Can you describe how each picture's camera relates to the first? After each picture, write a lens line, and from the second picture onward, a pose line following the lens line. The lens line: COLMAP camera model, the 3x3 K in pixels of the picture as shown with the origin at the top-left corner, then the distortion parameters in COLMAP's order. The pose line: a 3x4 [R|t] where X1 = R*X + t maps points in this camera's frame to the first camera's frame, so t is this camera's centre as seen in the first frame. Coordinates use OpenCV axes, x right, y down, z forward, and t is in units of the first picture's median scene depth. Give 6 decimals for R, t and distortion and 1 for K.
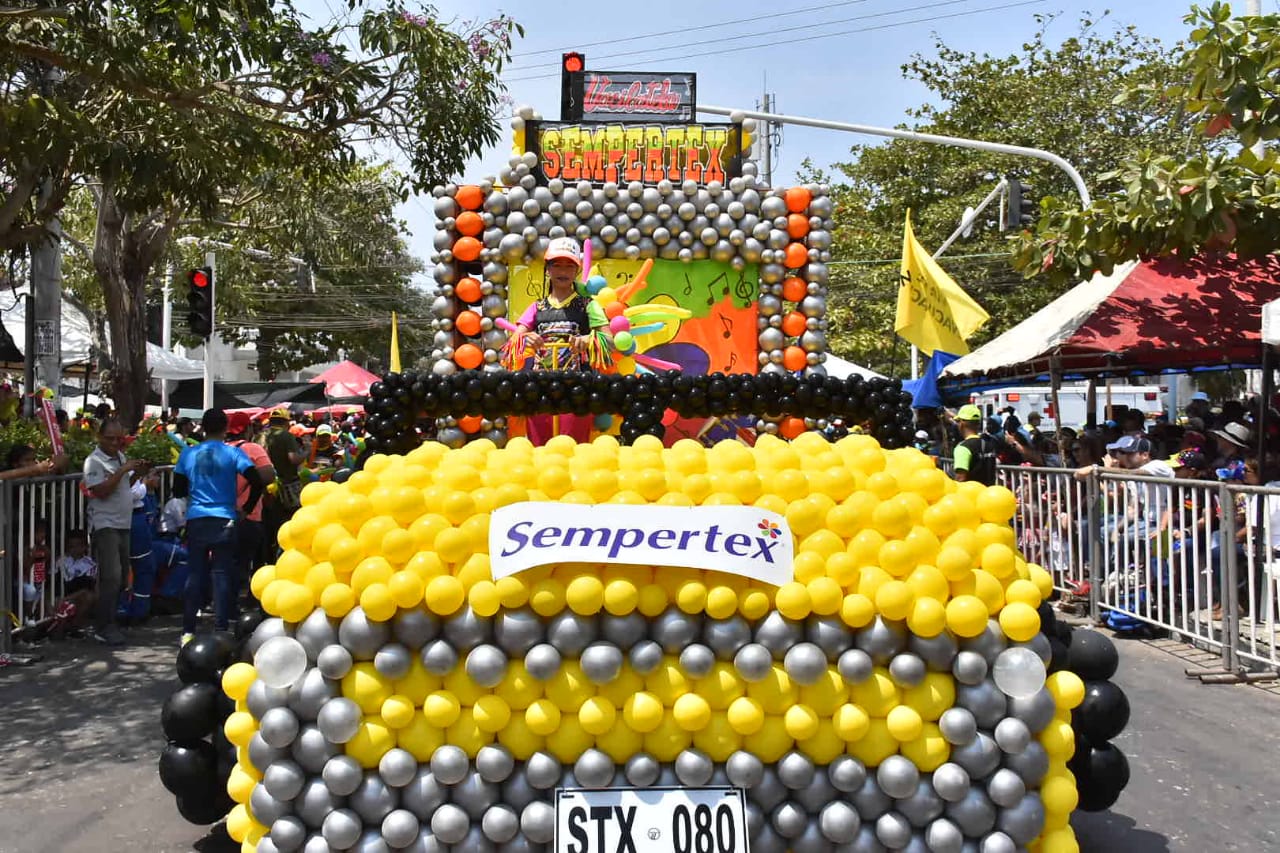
lens RADIAL K [[1211.1, 0, 635.2], [0, 1211.1, 451.1], [0, 0, 1]] dist [0.023407, 0.017318]
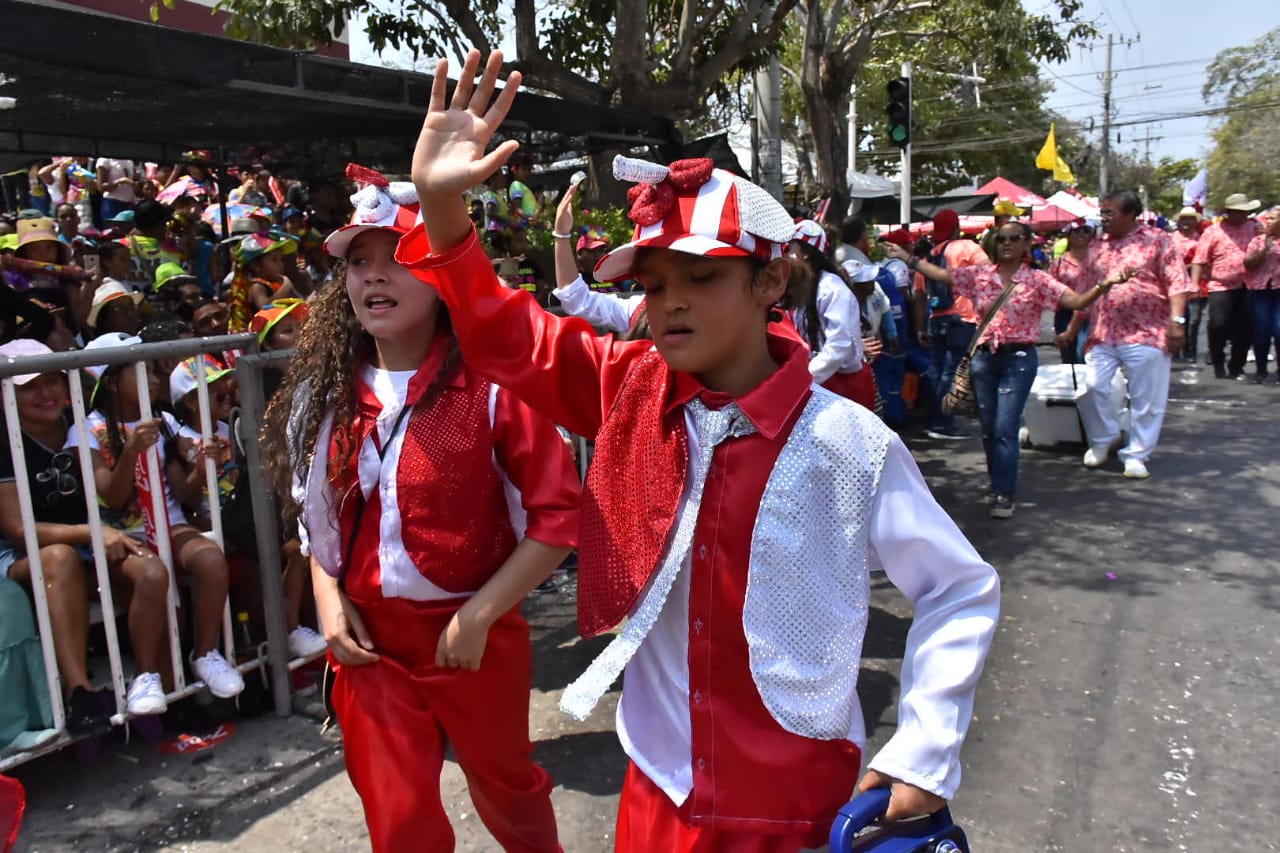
lens RADIAL K [[1010.2, 0, 633.4], [0, 1010.2, 426.0], [0, 0, 1]] dist [-0.003745, 0.004731]
pose [[0.853122, 0.042447, -0.519982, -0.039872], [0.037036, 0.989243, 0.141517, 0.003897], [0.520396, -0.139989, 0.842372, 0.055787]]
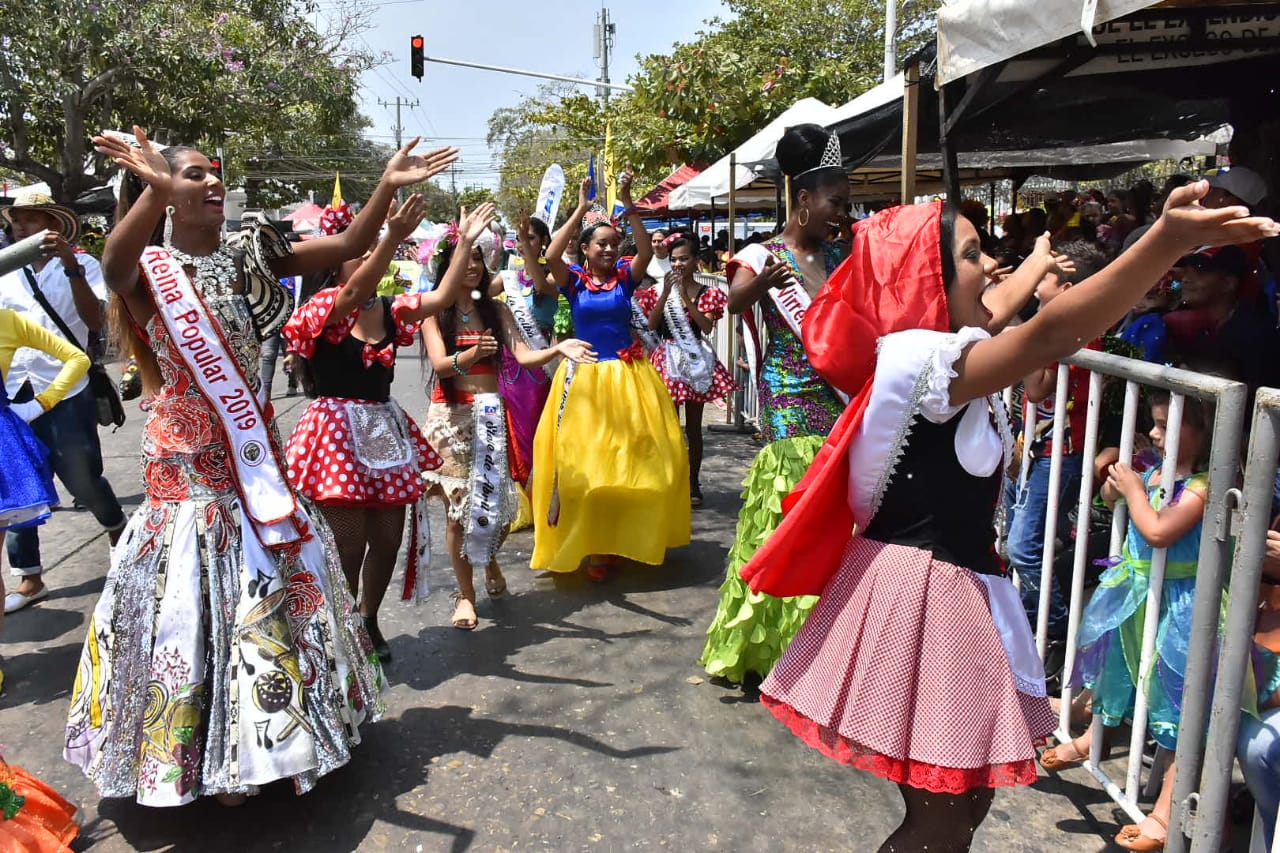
lens RADIAL K [[1010.2, 0, 633.4], [0, 1010.2, 426.0], [0, 0, 1]] dist [-0.003745, 0.004731]
pose [[0.998312, -0.015121, 0.056071, 0.072874], [0.006488, 0.988504, 0.151056, 0.007904], [-0.057710, -0.150437, 0.986934, -0.239399]]
